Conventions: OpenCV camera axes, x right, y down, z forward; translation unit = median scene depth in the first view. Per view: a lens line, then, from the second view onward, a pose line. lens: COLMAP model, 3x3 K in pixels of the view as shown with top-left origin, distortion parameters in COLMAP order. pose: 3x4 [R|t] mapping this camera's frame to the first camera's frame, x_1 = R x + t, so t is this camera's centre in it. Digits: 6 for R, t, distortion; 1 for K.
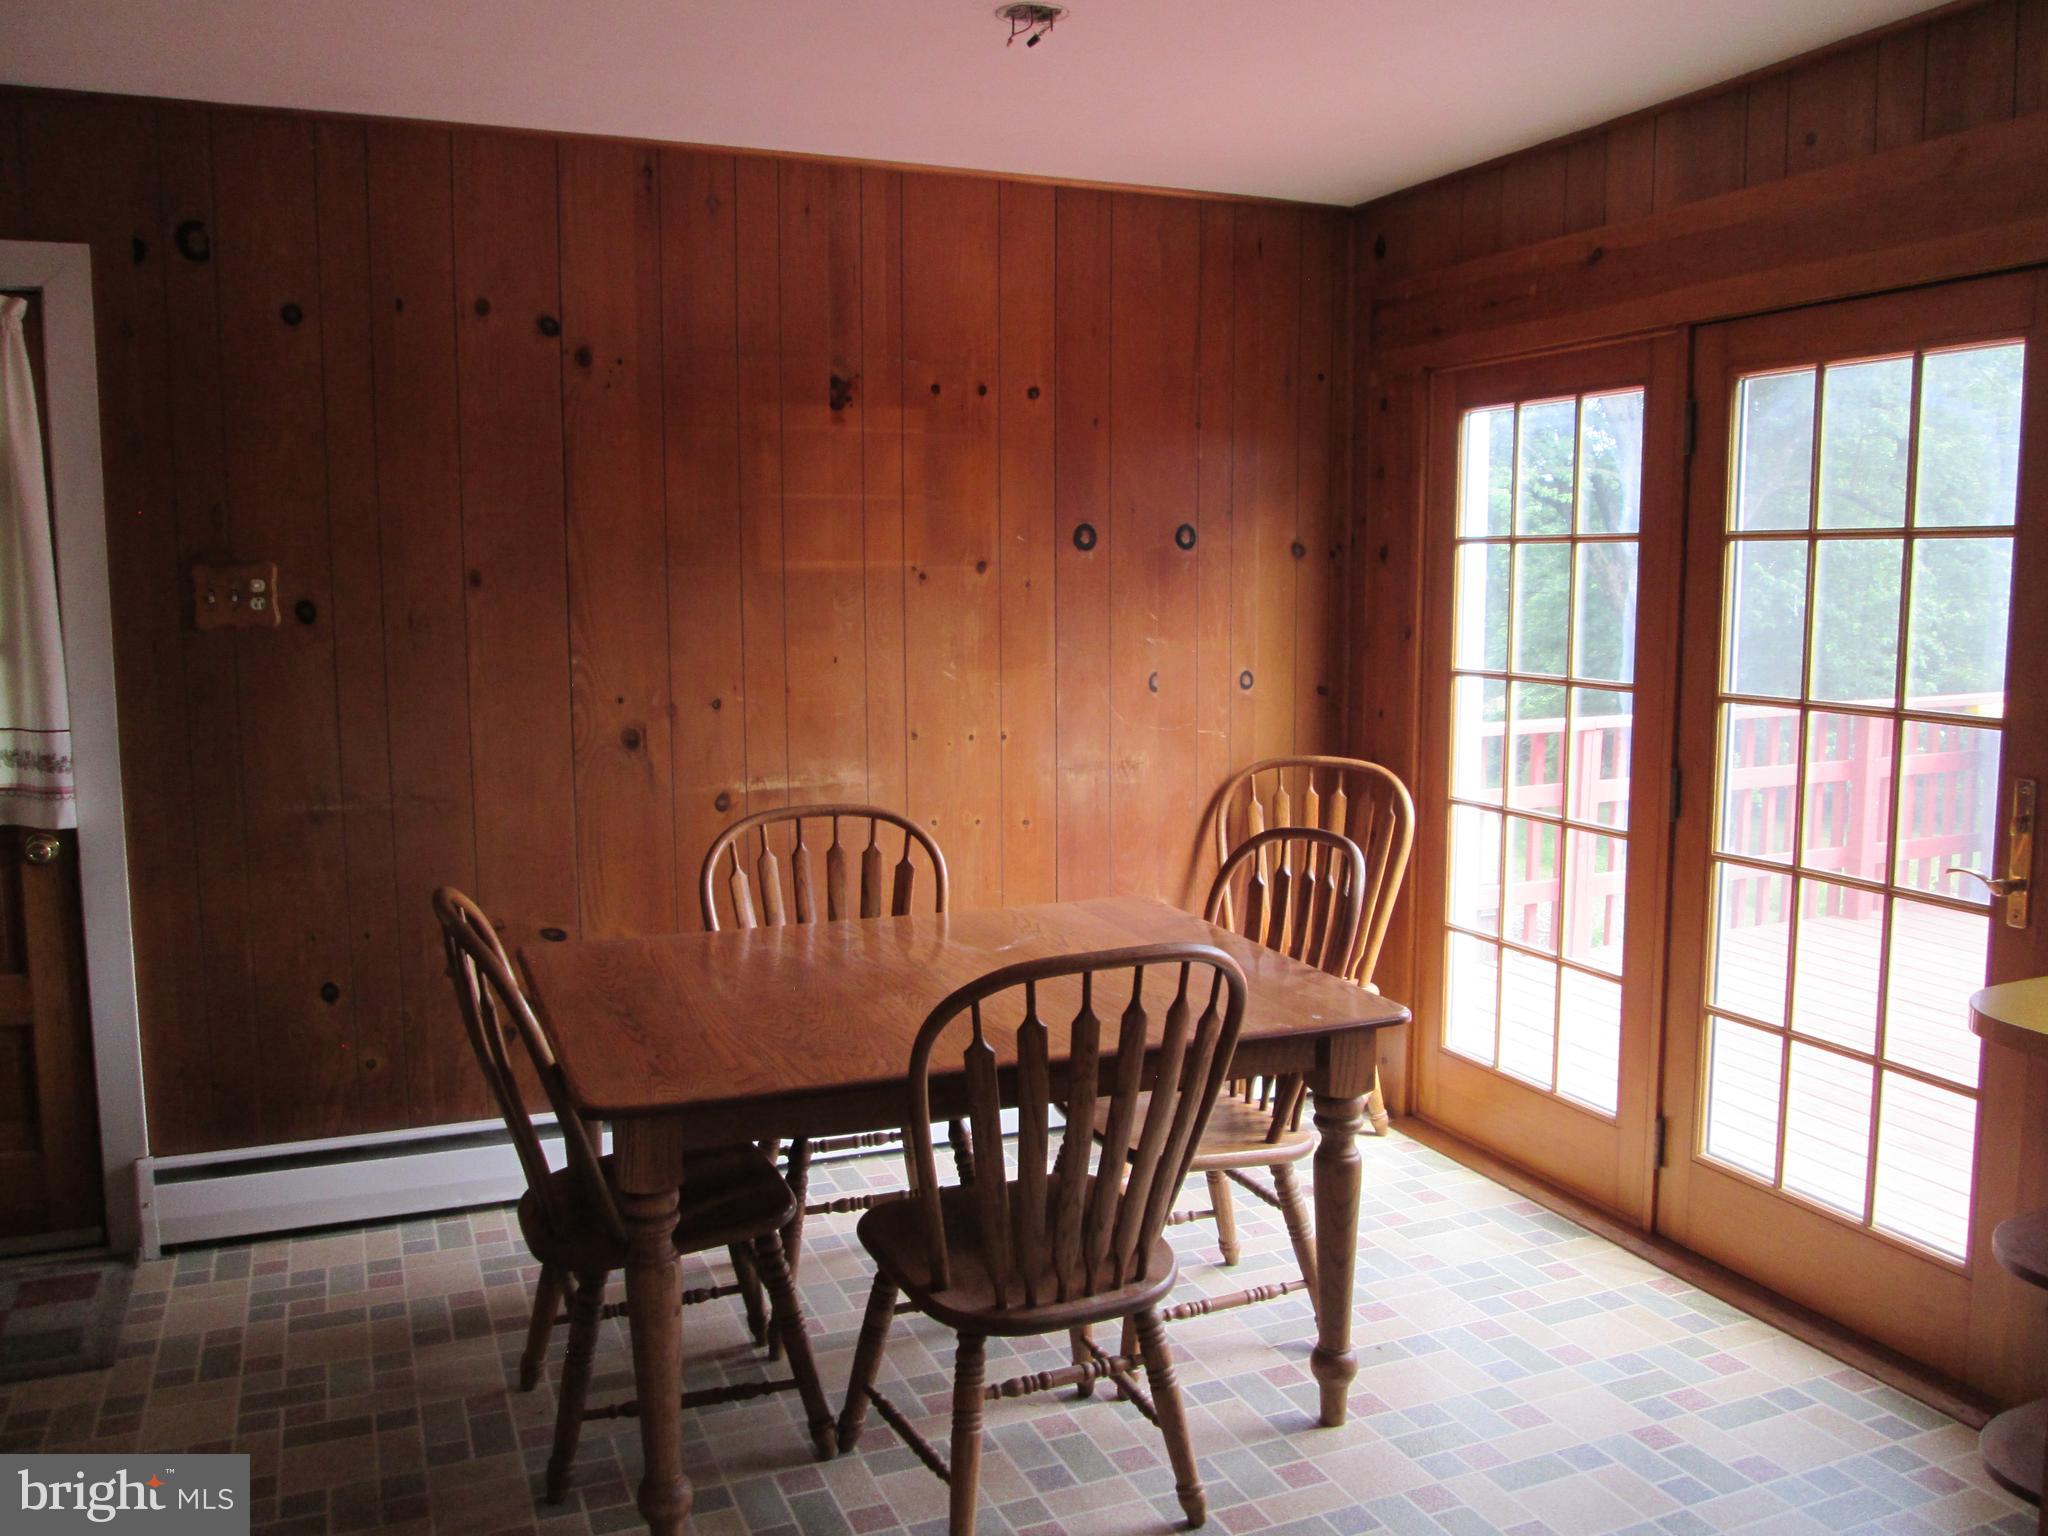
lens RADIAL K [[1688.7, 0, 1034.3], [0, 1688.7, 764.7], [0, 0, 1]] dist [-0.060931, 0.030807]
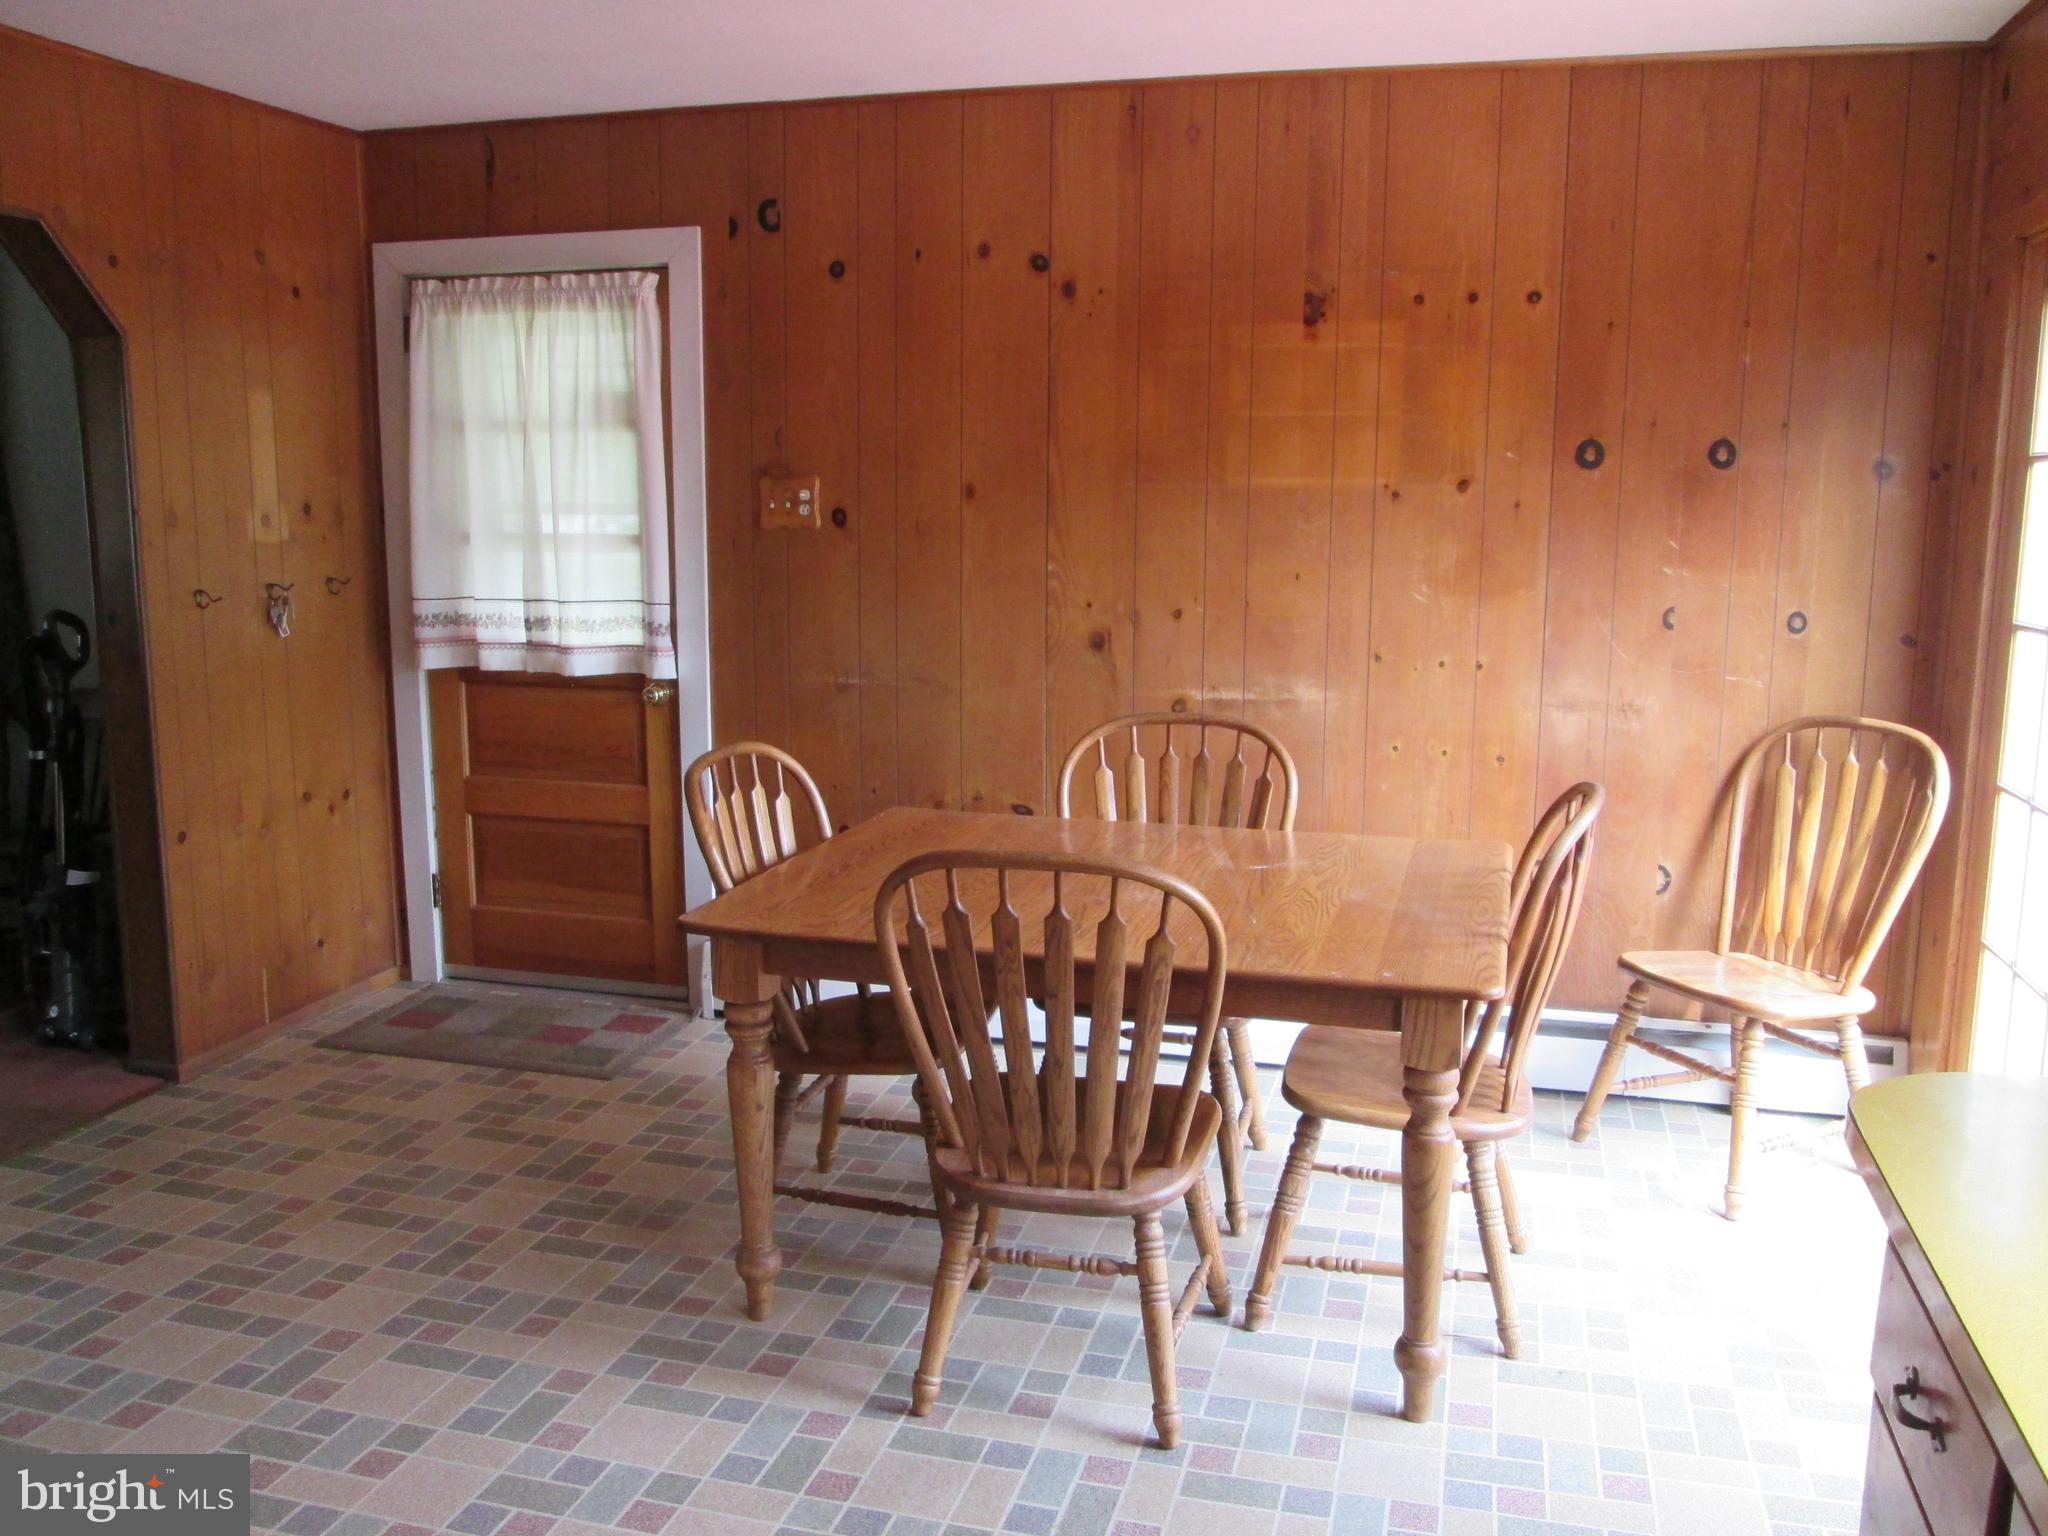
lens RADIAL K [[1688.7, 0, 1027.8], [0, 1688.7, 771.5], [0, 0, 1]] dist [-0.060931, 0.030807]
pose [[0.784052, 0.107843, -0.611255, 0.396575], [-0.077894, 0.994101, 0.075474, -0.010154], [0.615789, -0.011563, 0.787827, 0.109295]]
